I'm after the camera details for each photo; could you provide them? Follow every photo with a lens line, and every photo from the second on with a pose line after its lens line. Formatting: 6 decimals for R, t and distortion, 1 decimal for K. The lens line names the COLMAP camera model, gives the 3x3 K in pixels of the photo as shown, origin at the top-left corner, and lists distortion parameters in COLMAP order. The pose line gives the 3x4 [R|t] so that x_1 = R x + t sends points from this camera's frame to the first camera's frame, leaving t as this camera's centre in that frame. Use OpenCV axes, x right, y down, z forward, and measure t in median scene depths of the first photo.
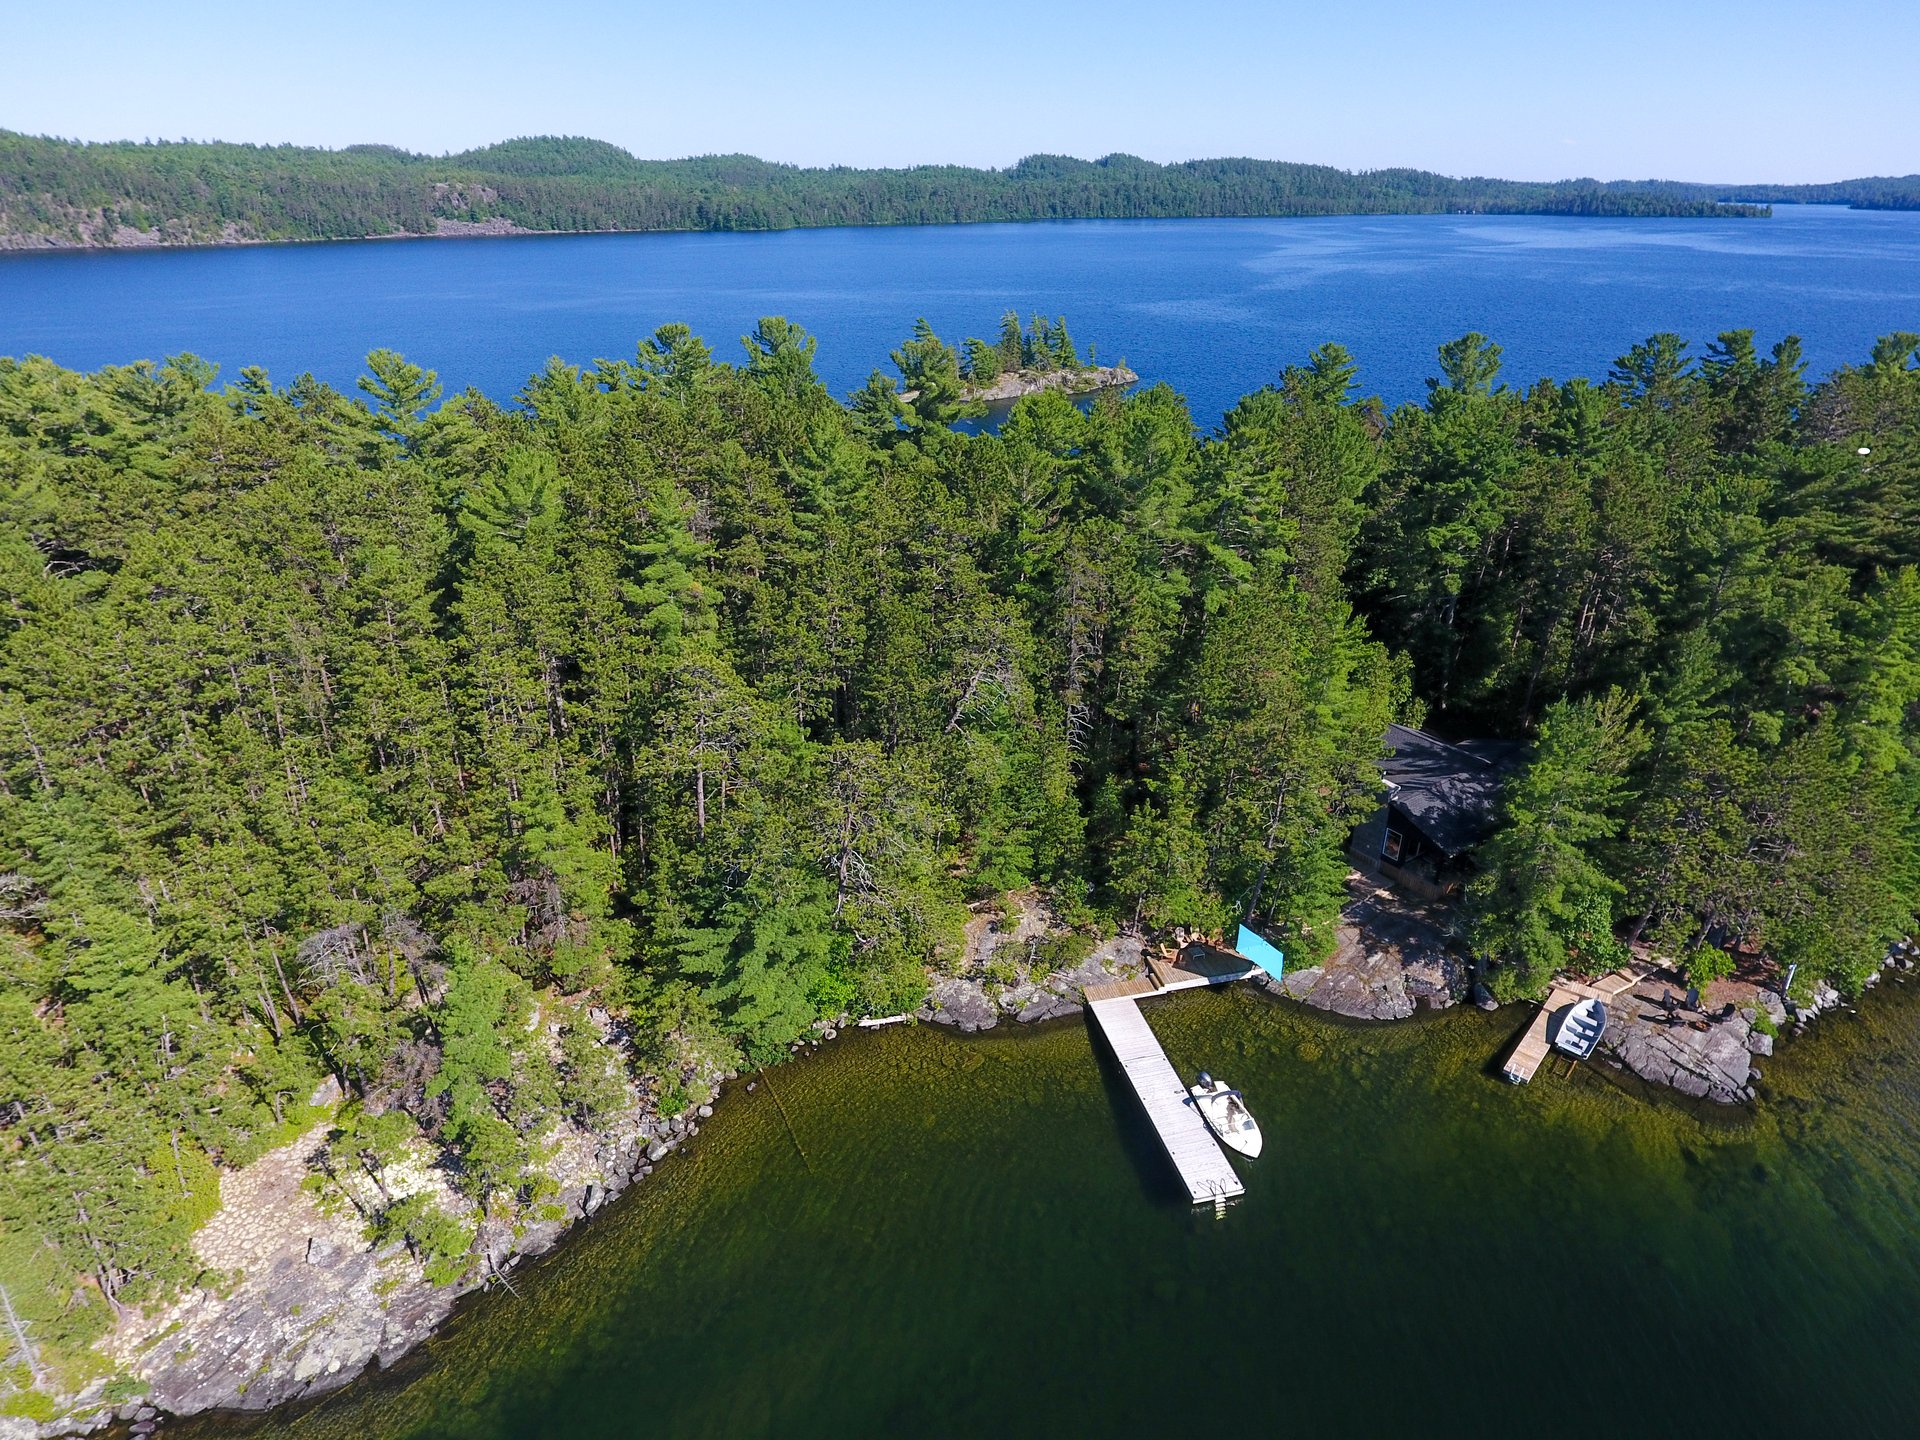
lens RADIAL K [[1129.4, 0, 968.8], [0, 1129.4, 723.1], [0, 0, 1]] dist [-0.005718, 0.001117]
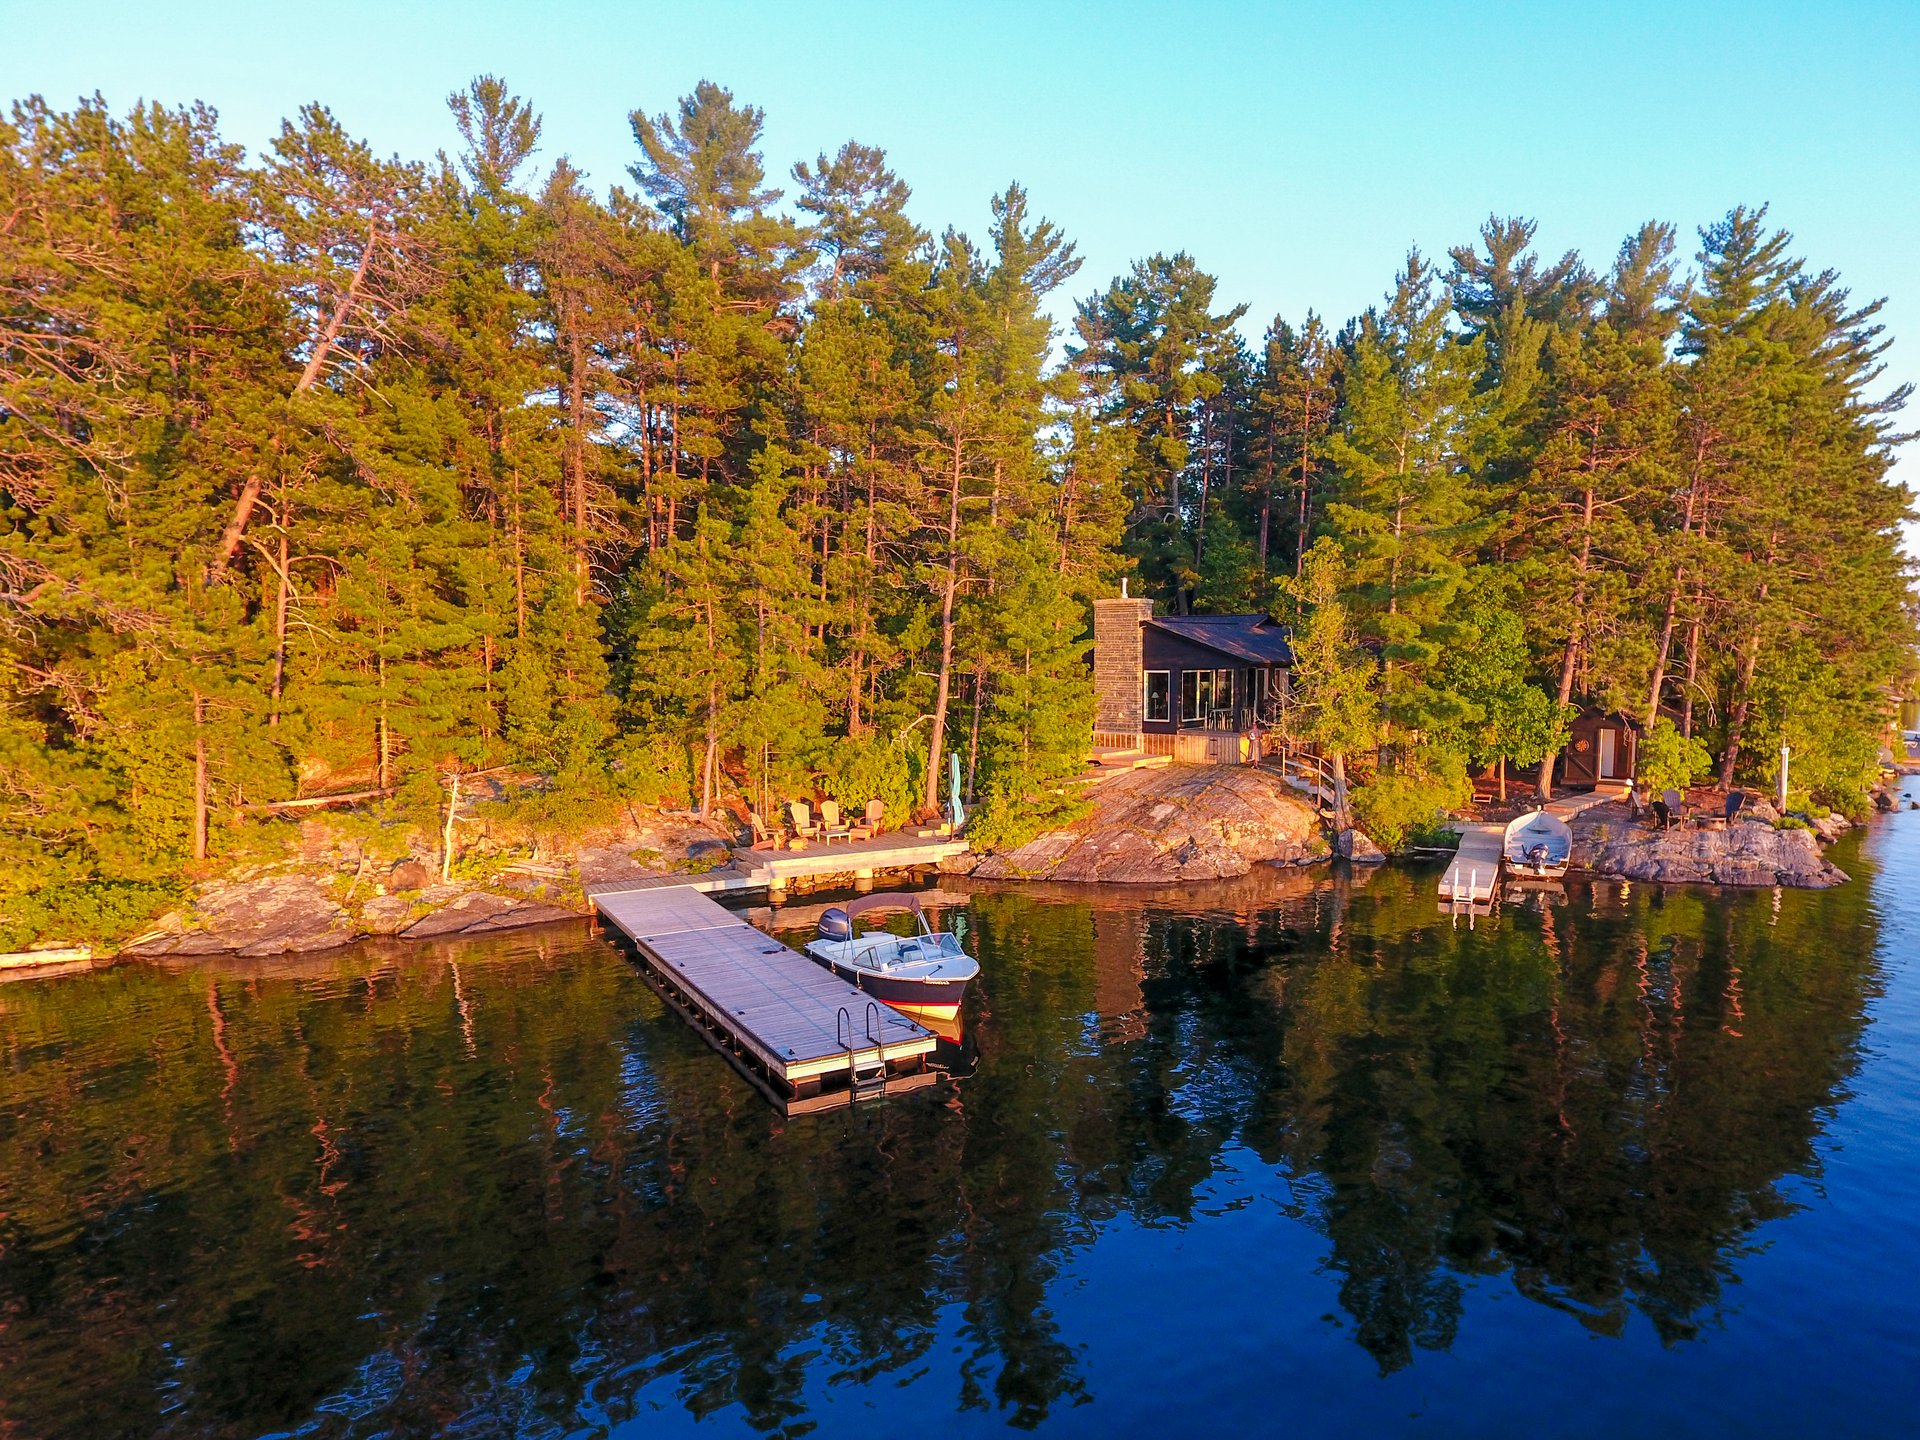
lens RADIAL K [[1192.7, 0, 1027.1], [0, 1192.7, 770.1], [0, 0, 1]] dist [-0.000690, -0.004602]
pose [[0.954741, -0.037027, 0.295124, 0.133216], [0.134467, 0.938767, -0.317230, 0.369716], [-0.265307, 0.342557, 0.901259, 0.508942]]
